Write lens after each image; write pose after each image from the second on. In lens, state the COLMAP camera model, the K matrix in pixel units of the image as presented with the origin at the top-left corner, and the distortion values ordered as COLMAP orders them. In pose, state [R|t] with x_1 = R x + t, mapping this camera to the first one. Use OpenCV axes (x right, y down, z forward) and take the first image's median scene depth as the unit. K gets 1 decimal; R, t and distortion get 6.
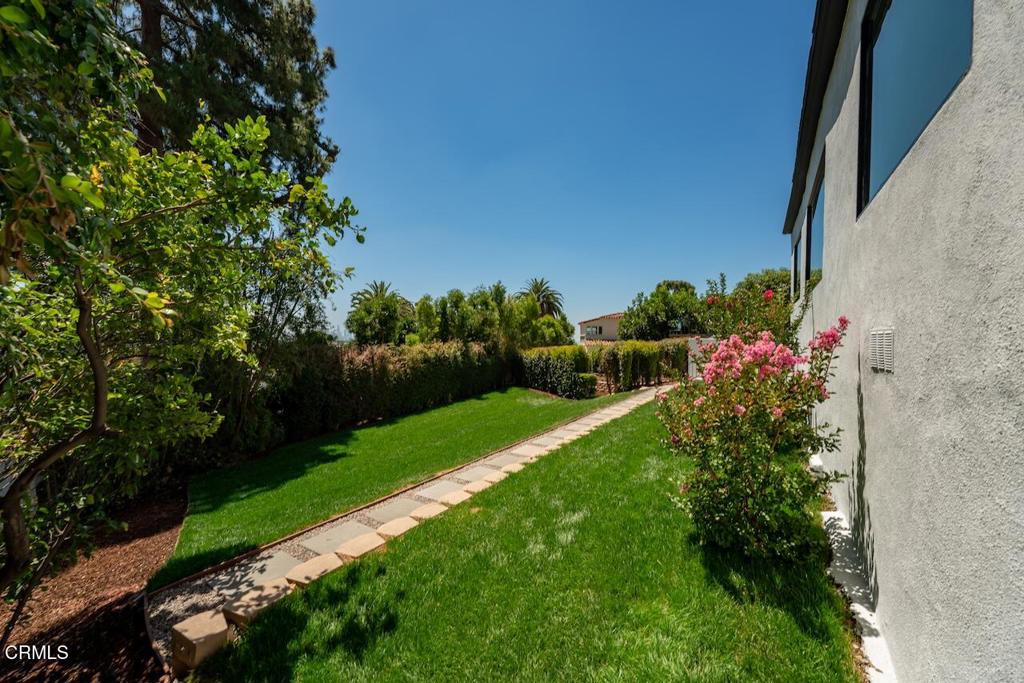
lens RADIAL K [[423.5, 0, 511.6], [0, 423.5, 343.0], [0, 0, 1]] dist [0.001157, 0.000019]
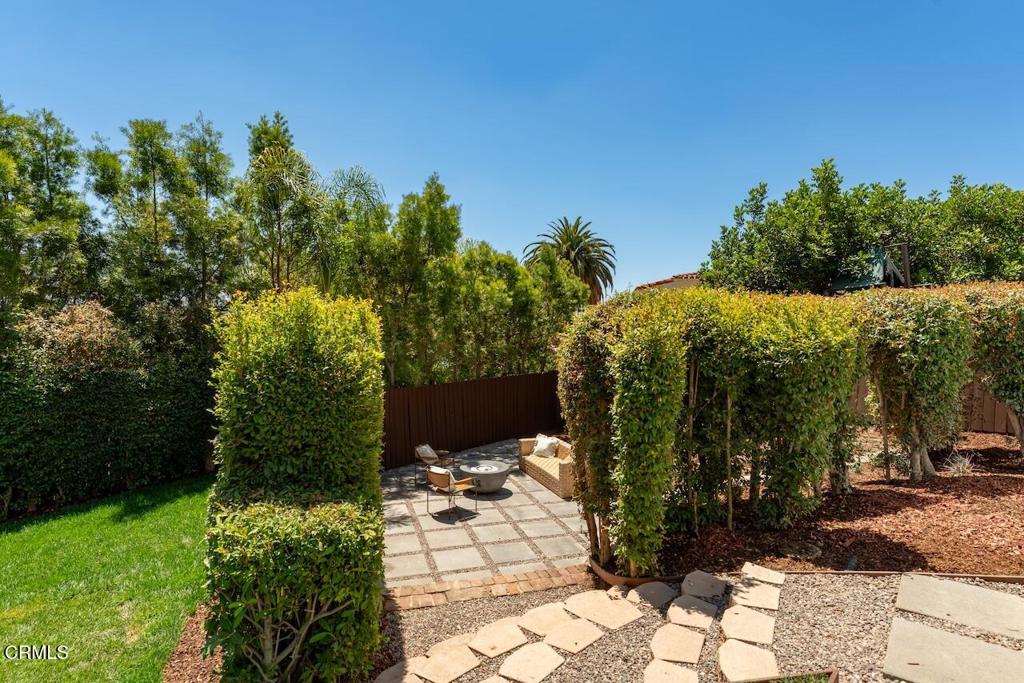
lens RADIAL K [[532.3, 0, 512.4], [0, 532.3, 339.7], [0, 0, 1]] dist [-0.001786, -0.000114]
pose [[0.989268, 0.004708, -0.146039, 0.161474], [-0.004009, 0.999979, 0.005076, 0.012496], [0.146060, -0.004436, 0.989266, 0.510429]]
